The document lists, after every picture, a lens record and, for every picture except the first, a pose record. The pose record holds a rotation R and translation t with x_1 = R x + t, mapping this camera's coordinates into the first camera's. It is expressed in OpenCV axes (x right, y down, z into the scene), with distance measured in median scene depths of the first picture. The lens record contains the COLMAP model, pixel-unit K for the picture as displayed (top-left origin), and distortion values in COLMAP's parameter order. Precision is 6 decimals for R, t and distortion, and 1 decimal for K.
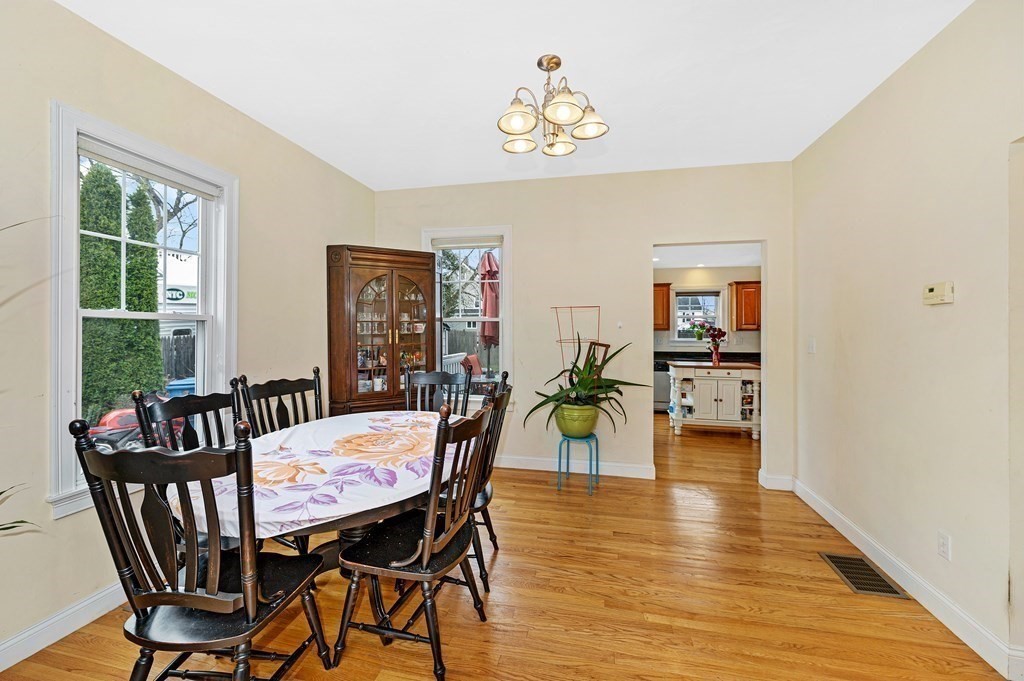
lens RADIAL K [[412.0, 0, 509.3], [0, 412.0, 333.1], [0, 0, 1]] dist [-0.002935, -0.000405]
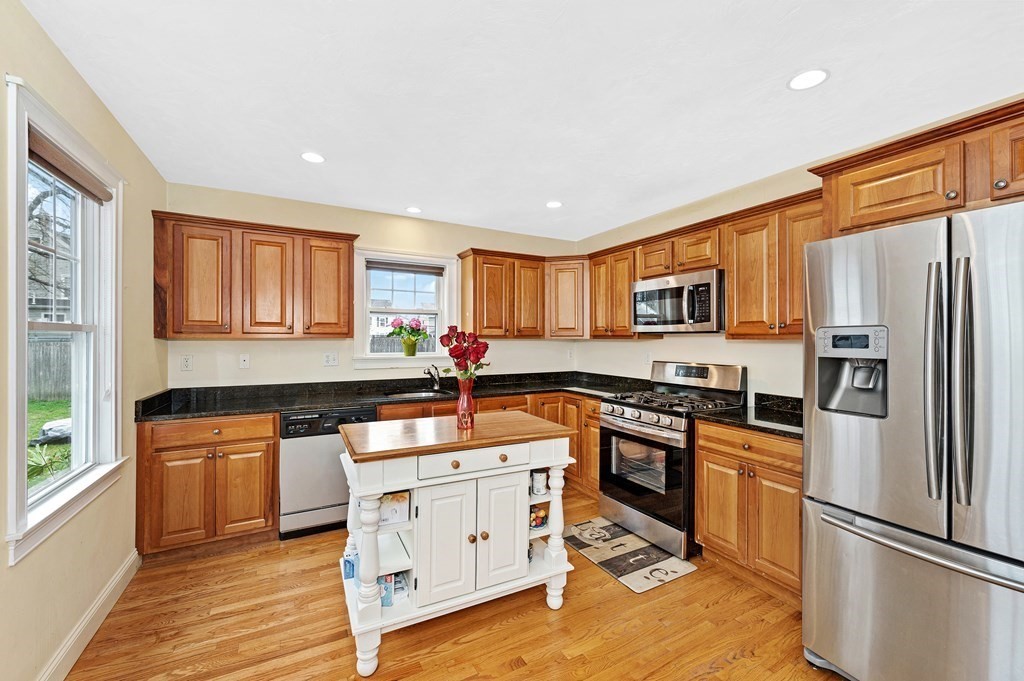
lens RADIAL K [[412.0, 0, 509.6], [0, 412.0, 337.6], [0, 0, 1]] dist [-0.002935, -0.000405]
pose [[0.757413, 0.007018, 0.652898, 0.222850], [-0.005479, 0.999975, -0.004391, -0.004431], [-0.652913, -0.000251, 0.757433, 0.537836]]
